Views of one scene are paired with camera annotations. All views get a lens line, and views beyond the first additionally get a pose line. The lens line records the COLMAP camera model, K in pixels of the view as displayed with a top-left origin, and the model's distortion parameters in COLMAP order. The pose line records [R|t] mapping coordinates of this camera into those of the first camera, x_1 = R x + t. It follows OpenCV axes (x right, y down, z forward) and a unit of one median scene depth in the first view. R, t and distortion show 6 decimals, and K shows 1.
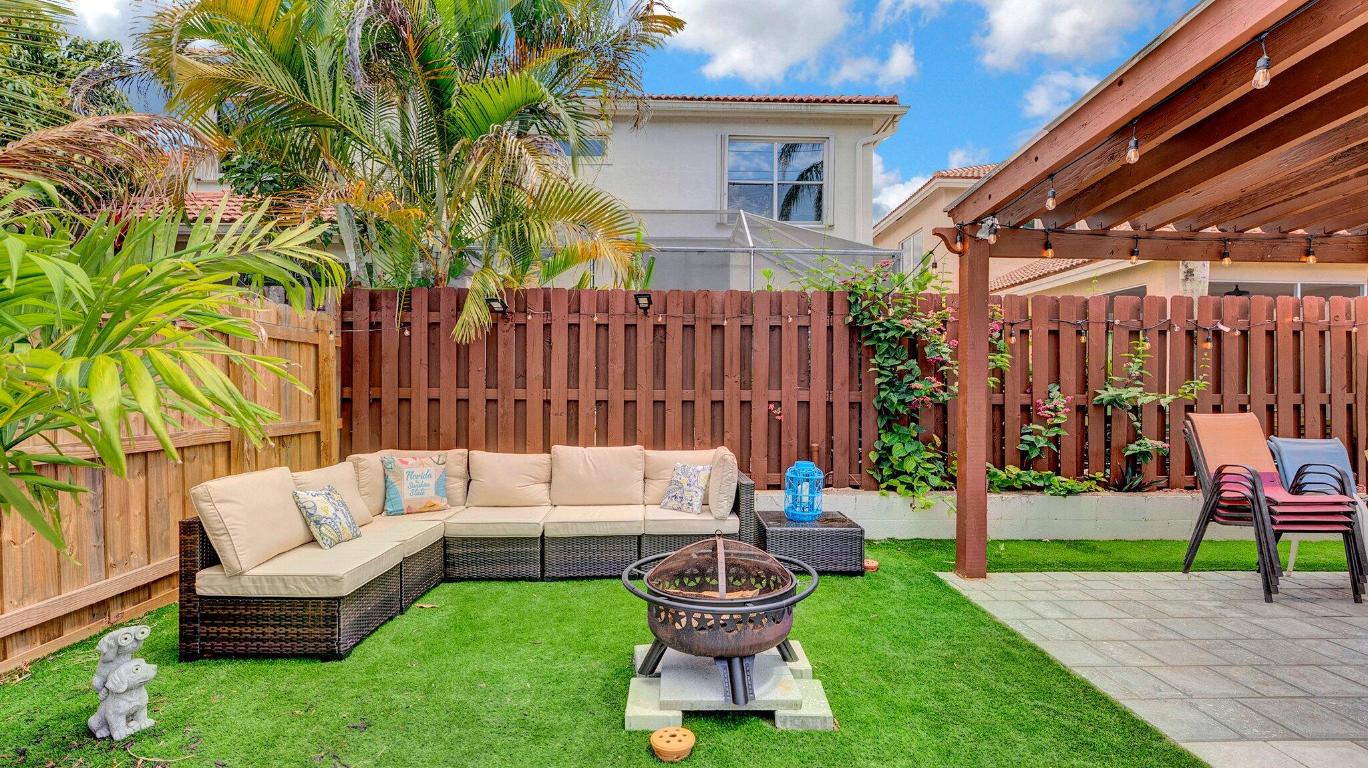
lens RADIAL K [[642.1, 0, 684.0], [0, 642.1, 384.0], [0, 0, 1]] dist [0.000601, 0.000147]
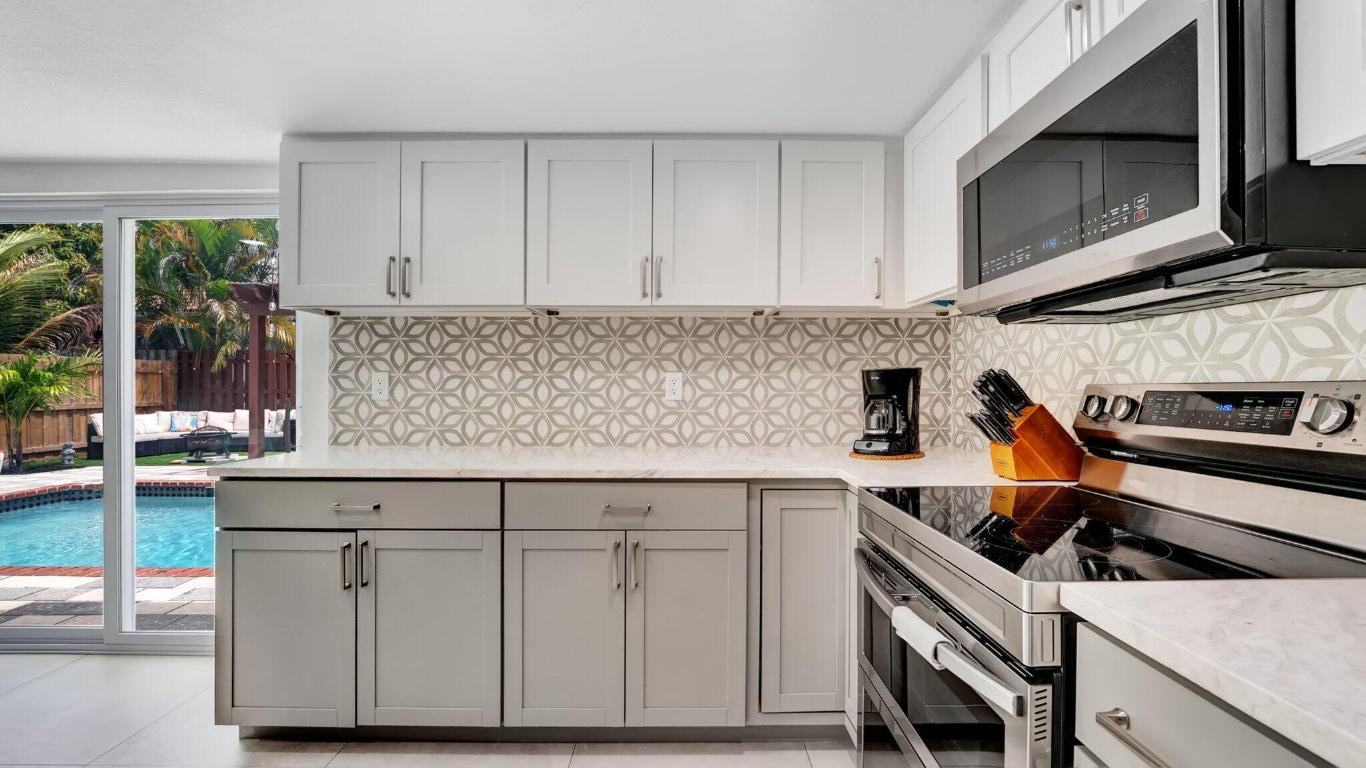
lens RADIAL K [[591.5, 0, 683.0], [0, 591.5, 384.0], [0, 0, 1]] dist [-0.014791, 0.000325]
pose [[0.999847, -0.004161, -0.016990, 1.833129], [0.004211, 0.999987, 0.002885, -0.015389], [0.016978, -0.002956, 0.999851, -1.565044]]
